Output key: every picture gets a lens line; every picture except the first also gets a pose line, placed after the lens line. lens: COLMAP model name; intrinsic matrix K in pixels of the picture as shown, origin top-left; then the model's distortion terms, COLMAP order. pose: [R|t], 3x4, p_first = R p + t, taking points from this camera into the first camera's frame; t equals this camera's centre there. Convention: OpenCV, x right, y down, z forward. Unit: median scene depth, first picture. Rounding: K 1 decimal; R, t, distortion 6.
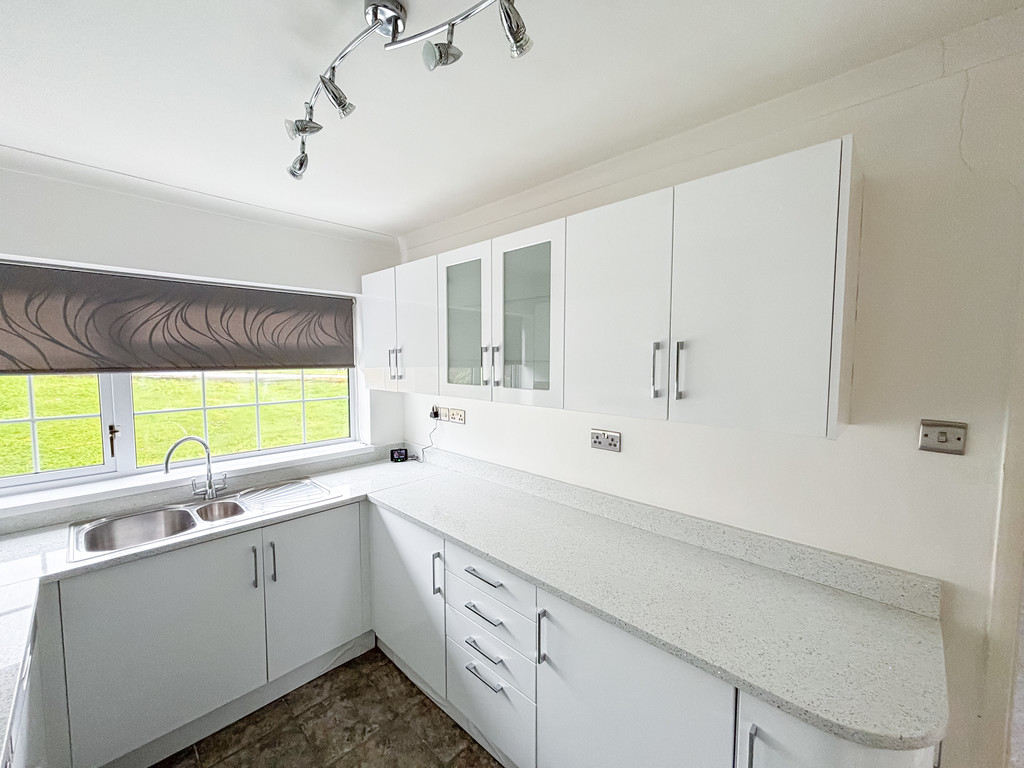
lens RADIAL K [[414.6, 0, 512.0], [0, 414.6, 384.0], [0, 0, 1]] dist [0.004134, -0.000036]
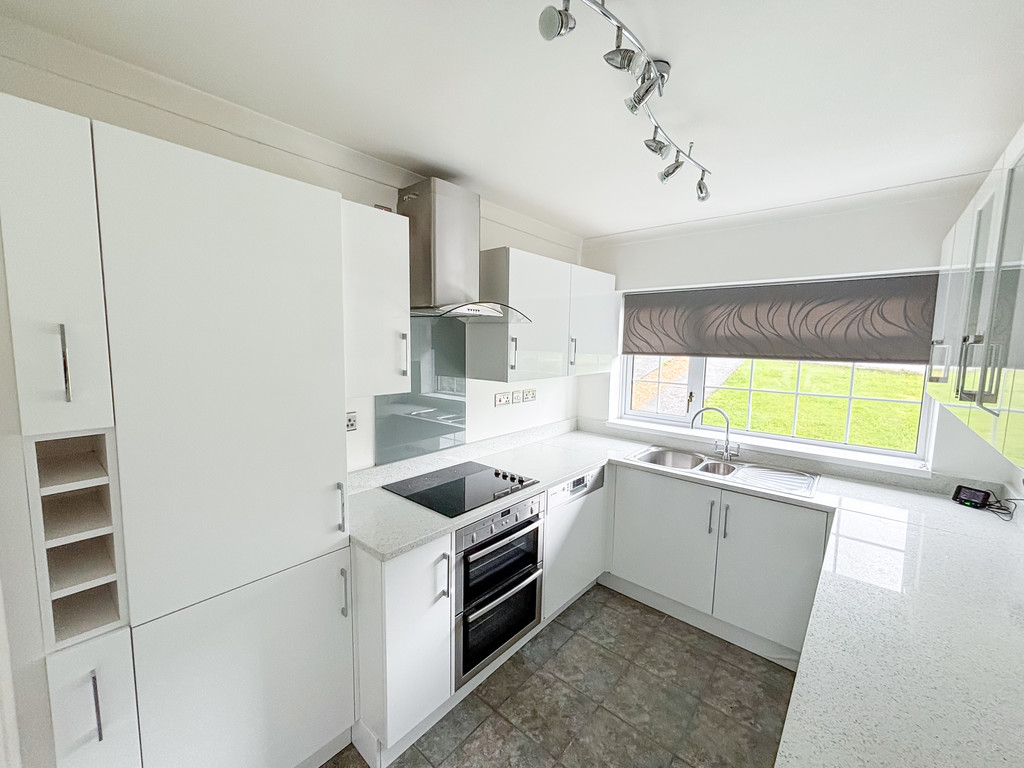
lens RADIAL K [[414.6, 0, 512.0], [0, 414.6, 384.0], [0, 0, 1]] dist [0.004134, -0.000036]
pose [[0.052499, 0.103946, -0.993196, 0.464622], [-0.084214, 0.991486, 0.099315, -0.021861], [0.995064, 0.078427, 0.060806, 0.262205]]
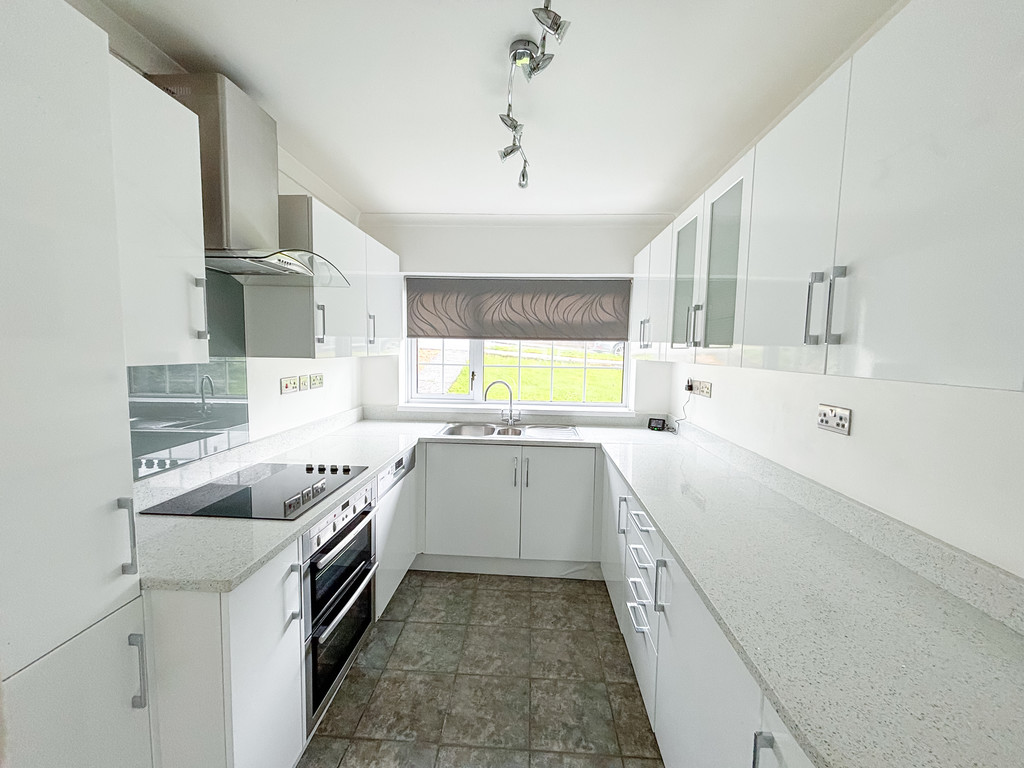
lens RADIAL K [[414.6, 0, 512.0], [0, 414.6, 384.0], [0, 0, 1]] dist [0.004134, -0.000036]
pose [[0.654256, 0.074323, -0.752612, 0.361872], [-0.069492, 0.996857, 0.038033, 0.073599], [0.753074, 0.027418, 0.657365, 0.042593]]
